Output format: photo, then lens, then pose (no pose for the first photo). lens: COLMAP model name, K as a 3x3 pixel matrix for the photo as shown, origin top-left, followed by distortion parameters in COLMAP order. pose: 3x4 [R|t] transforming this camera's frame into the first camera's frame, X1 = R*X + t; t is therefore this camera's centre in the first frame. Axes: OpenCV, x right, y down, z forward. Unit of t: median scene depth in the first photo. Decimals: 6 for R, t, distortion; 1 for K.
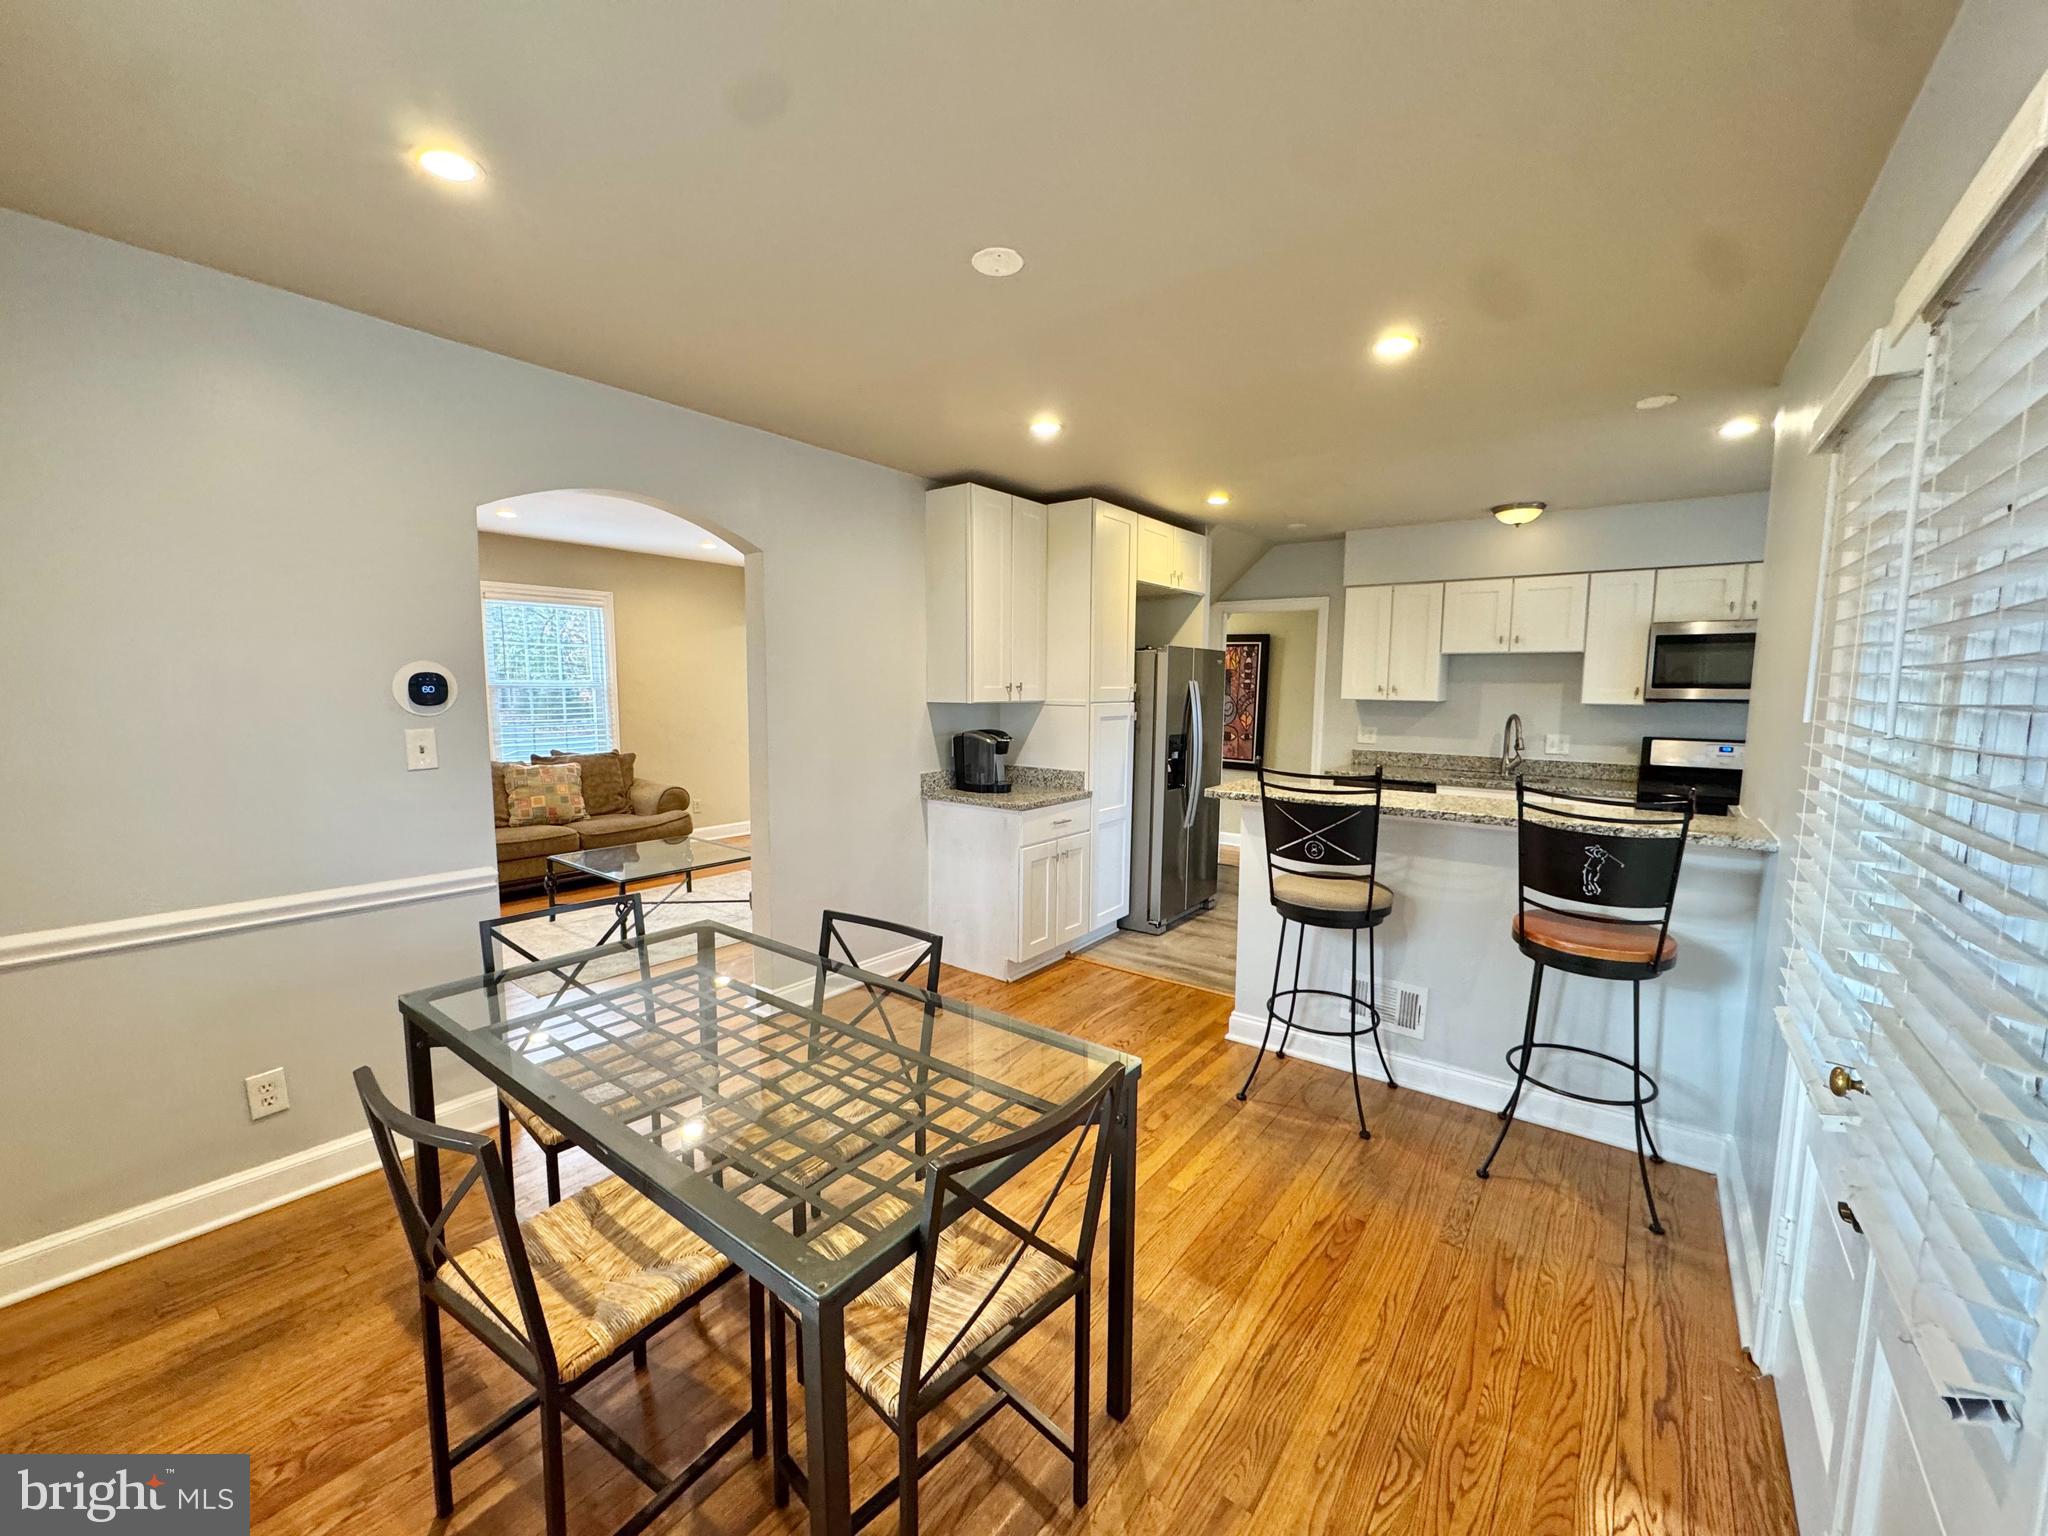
lens RADIAL K [[811.1, 0, 1024.0], [0, 811.1, 768.0], [0, 0, 1]] dist [-0.001922, -0.000199]
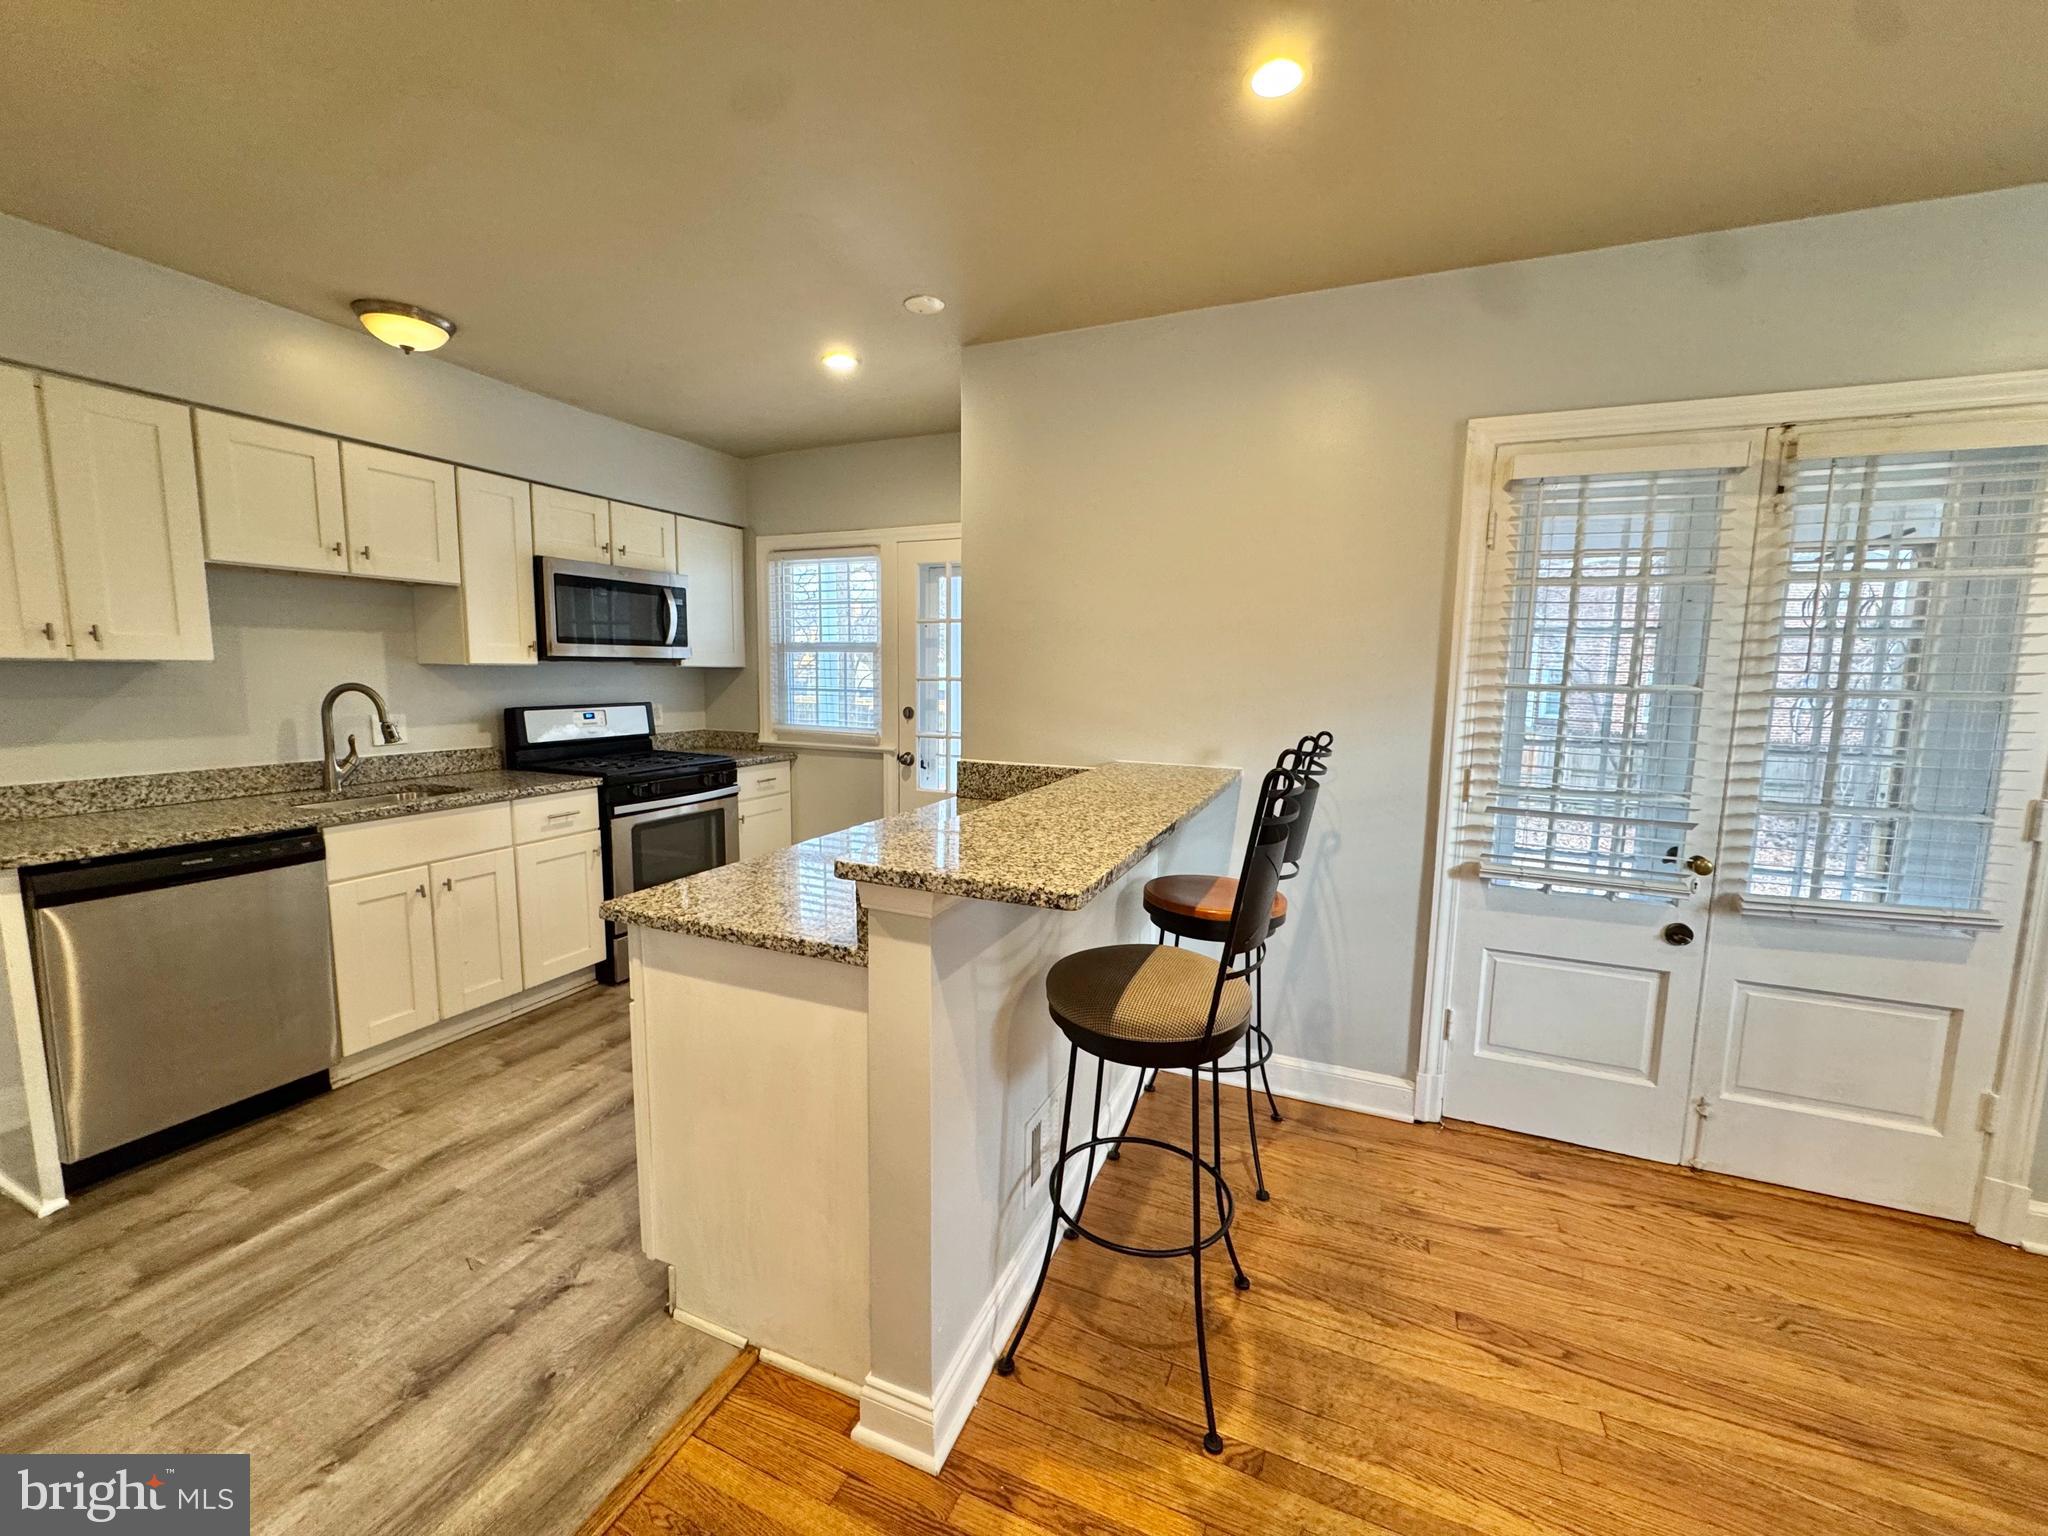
lens RADIAL K [[811.1, 0, 1024.0], [0, 811.1, 768.0], [0, 0, 1]] dist [-0.001922, -0.000199]
pose [[-0.247250, -0.128401, 0.960406, -0.082592], [0.084401, 0.984560, 0.153358, -0.060512], [-0.965269, 0.118977, -0.232595, 0.745682]]
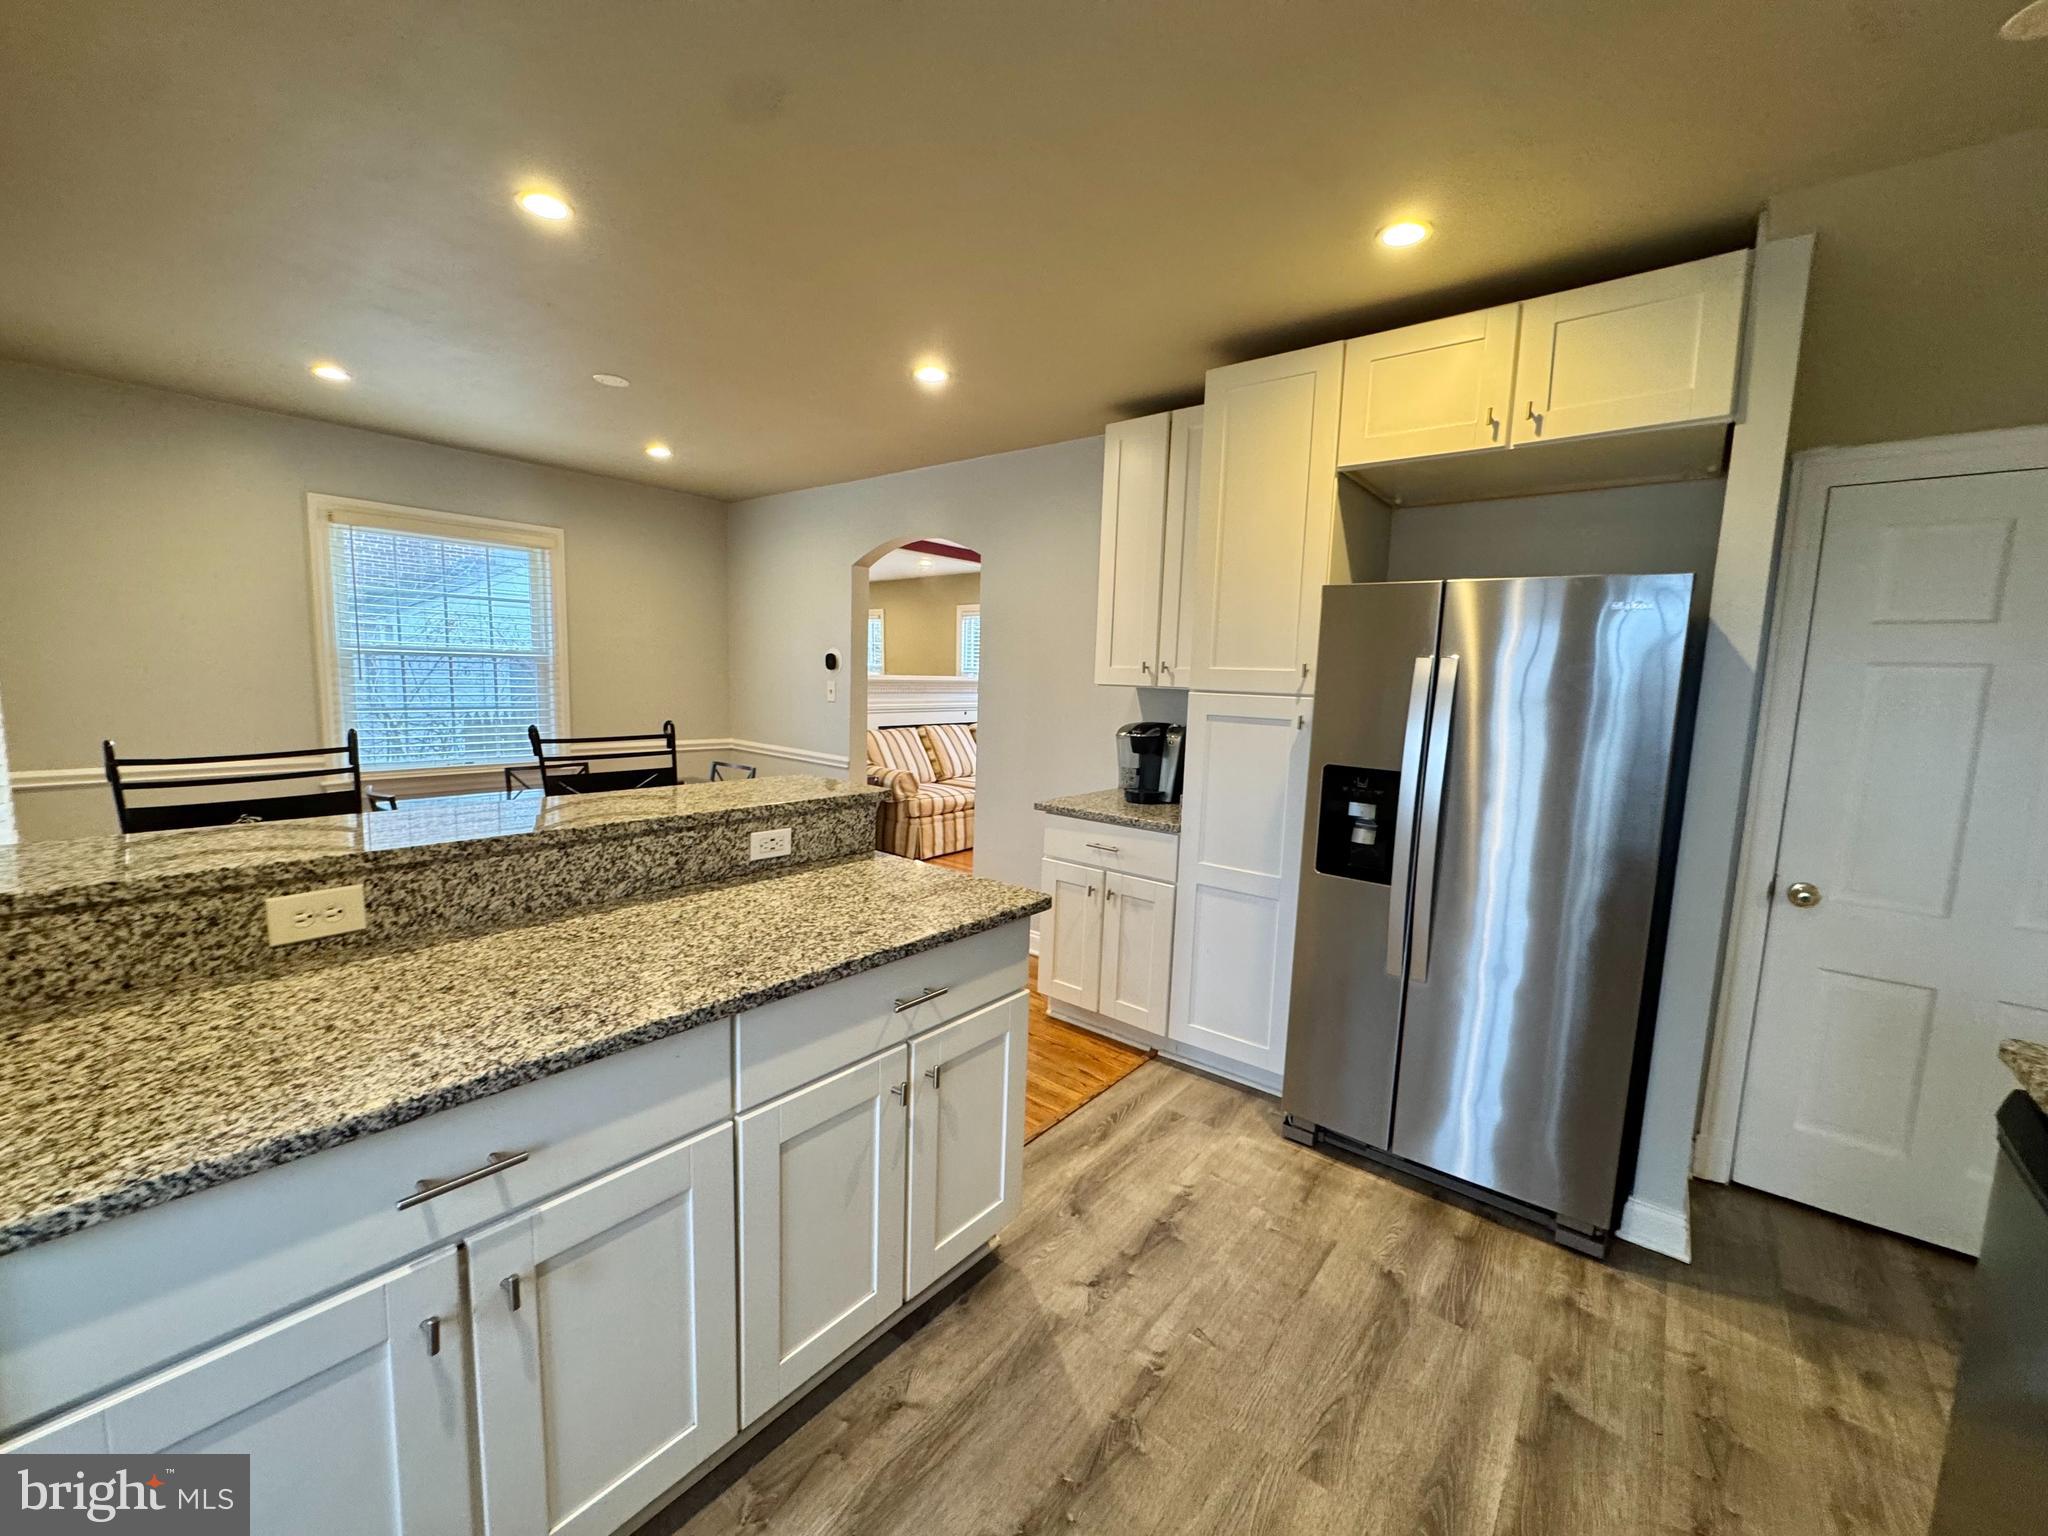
lens RADIAL K [[815.8, 0, 1024.0], [0, 815.8, 768.0], [0, 0, 1]] dist [-0.001737, -0.000235]
pose [[-0.034787, 0.107443, -0.993602, 0.697460], [-0.136244, 0.984412, 0.111220, -0.069794], [0.990064, 0.139241, -0.019607, 0.835252]]
